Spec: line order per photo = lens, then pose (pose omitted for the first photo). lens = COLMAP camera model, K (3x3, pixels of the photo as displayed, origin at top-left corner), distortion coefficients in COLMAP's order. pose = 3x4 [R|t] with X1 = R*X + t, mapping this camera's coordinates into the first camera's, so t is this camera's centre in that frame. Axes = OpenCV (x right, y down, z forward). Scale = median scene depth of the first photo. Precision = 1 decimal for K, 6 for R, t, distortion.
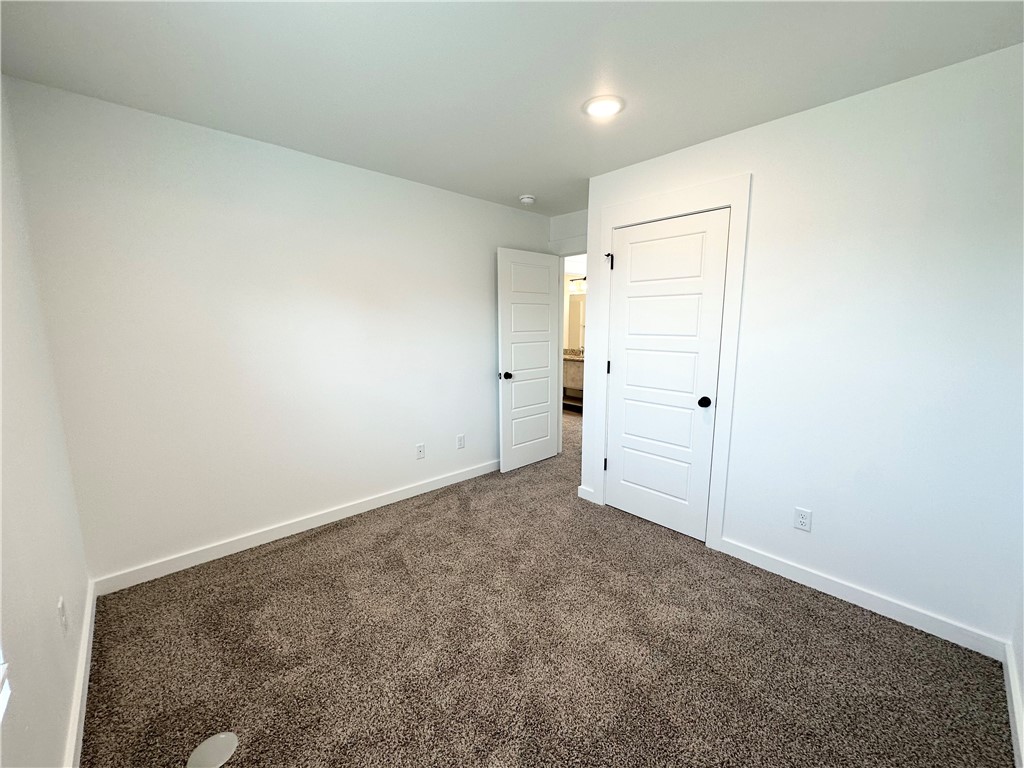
lens RADIAL K [[409.1, 0, 512.8], [0, 409.1, 384.3], [0, 0, 1]] dist [-0.002089, 0.000549]
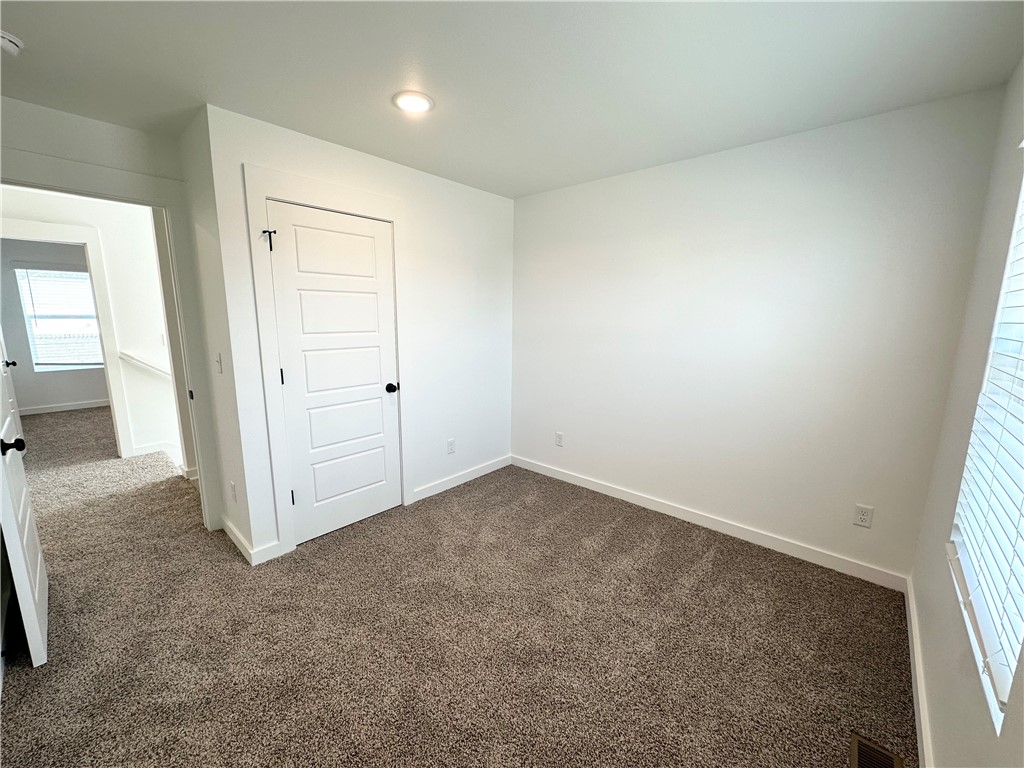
lens RADIAL K [[409.1, 0, 512.8], [0, 409.1, 384.3], [0, 0, 1]] dist [-0.002089, 0.000549]
pose [[-0.091622, -0.168617, 0.981414, -0.692251], [0.150424, 0.971906, 0.181027, -0.123438], [-0.984367, 0.164214, -0.063684, 0.729831]]
